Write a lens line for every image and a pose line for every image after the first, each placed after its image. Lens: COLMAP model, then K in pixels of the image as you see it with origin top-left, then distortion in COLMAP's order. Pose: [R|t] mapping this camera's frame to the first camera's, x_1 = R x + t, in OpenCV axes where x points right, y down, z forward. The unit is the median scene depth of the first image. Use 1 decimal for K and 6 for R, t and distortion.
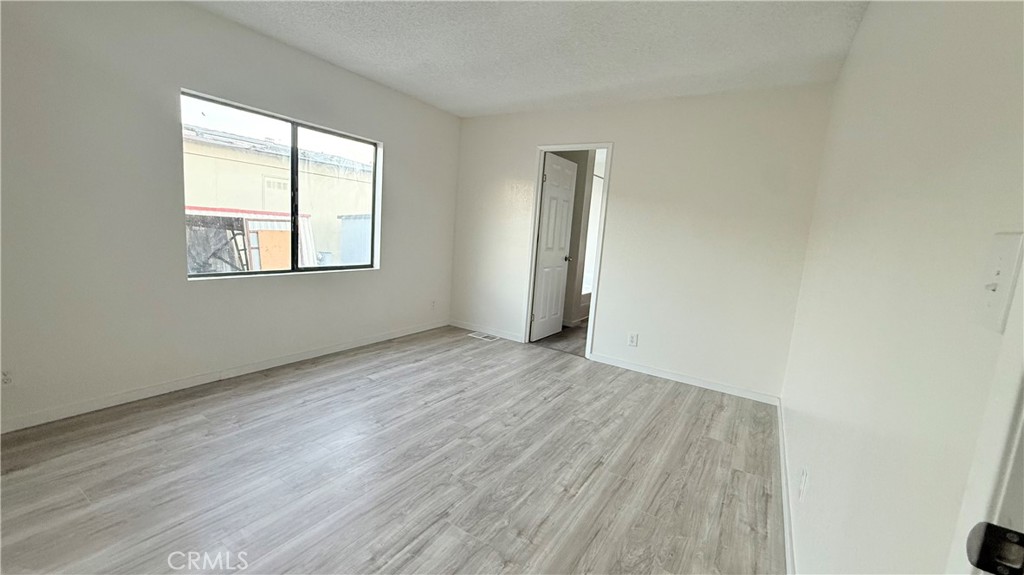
lens RADIAL K [[408.3, 0, 509.3], [0, 408.3, 285.0], [0, 0, 1]] dist [-0.000541, 0.000112]
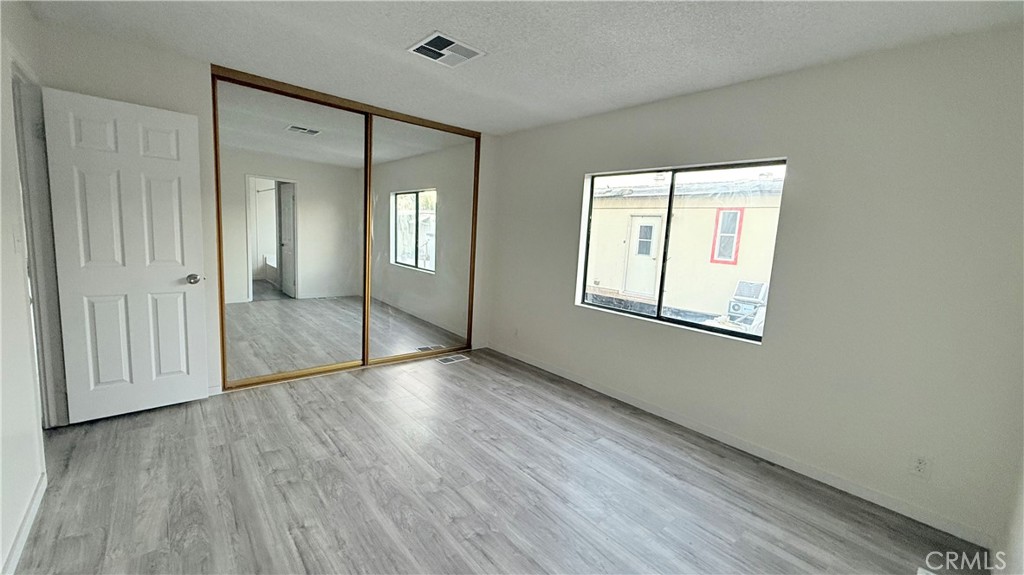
lens RADIAL K [[408.3, 0, 509.3], [0, 408.3, 285.0], [0, 0, 1]] dist [-0.000541, 0.000112]
pose [[-0.282321, 0.031849, -0.958791, 0.609877], [-0.213580, 0.972277, 0.095187, -0.155089], [0.935243, 0.231652, -0.267692, 1.082209]]
